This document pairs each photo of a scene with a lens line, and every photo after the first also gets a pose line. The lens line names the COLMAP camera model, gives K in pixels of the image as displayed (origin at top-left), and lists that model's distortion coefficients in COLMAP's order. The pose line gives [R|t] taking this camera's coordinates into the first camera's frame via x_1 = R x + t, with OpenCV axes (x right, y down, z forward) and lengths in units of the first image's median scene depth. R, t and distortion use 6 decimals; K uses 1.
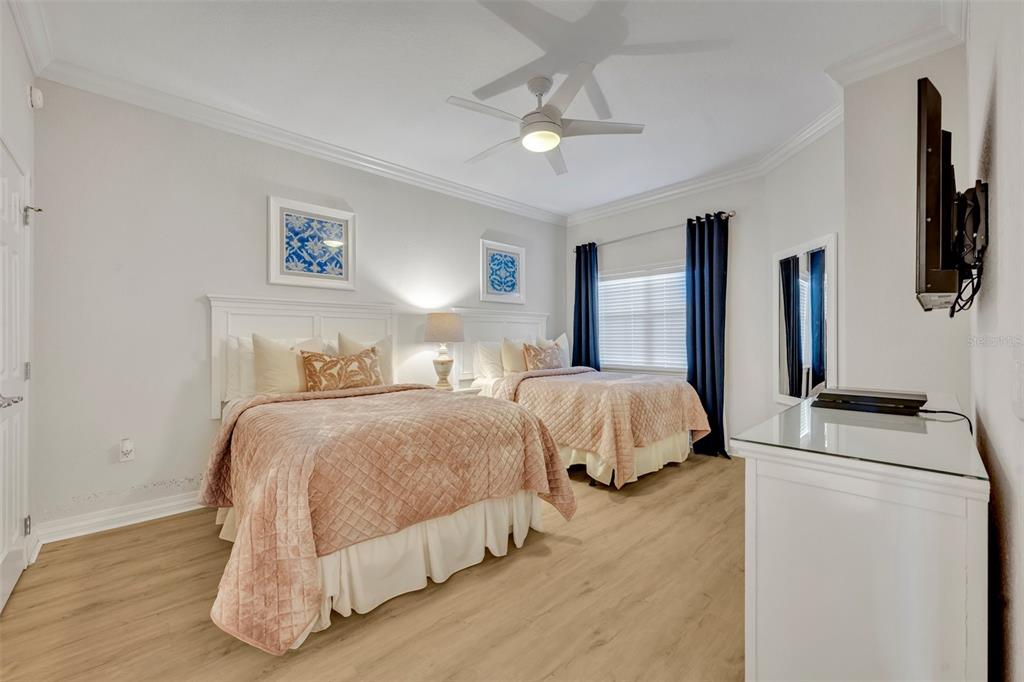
lens RADIAL K [[411.6, 0, 507.7], [0, 411.6, 338.6], [0, 0, 1]] dist [0.004442, 0.000715]
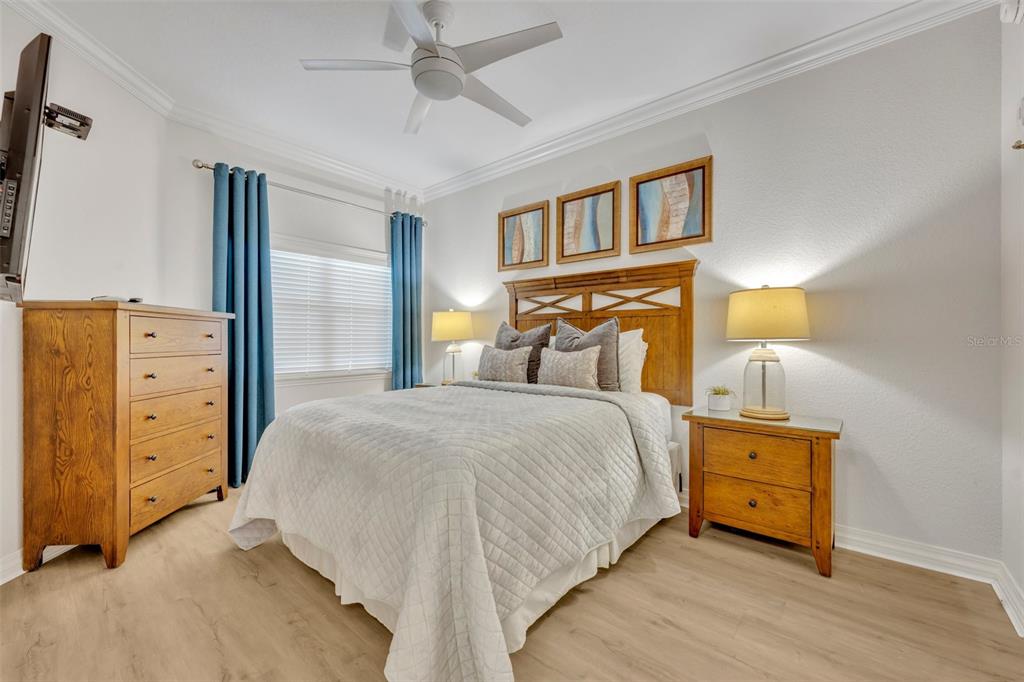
lens RADIAL K [[411.6, 0, 507.4], [0, 411.6, 338.6], [0, 0, 1]] dist [0.004442, 0.000715]
pose [[-0.116838, -0.003044, 0.993146, -0.429067], [0.002966, 0.999990, 0.003414, -0.005998], [-0.993147, 0.003345, -0.116828, 0.827013]]
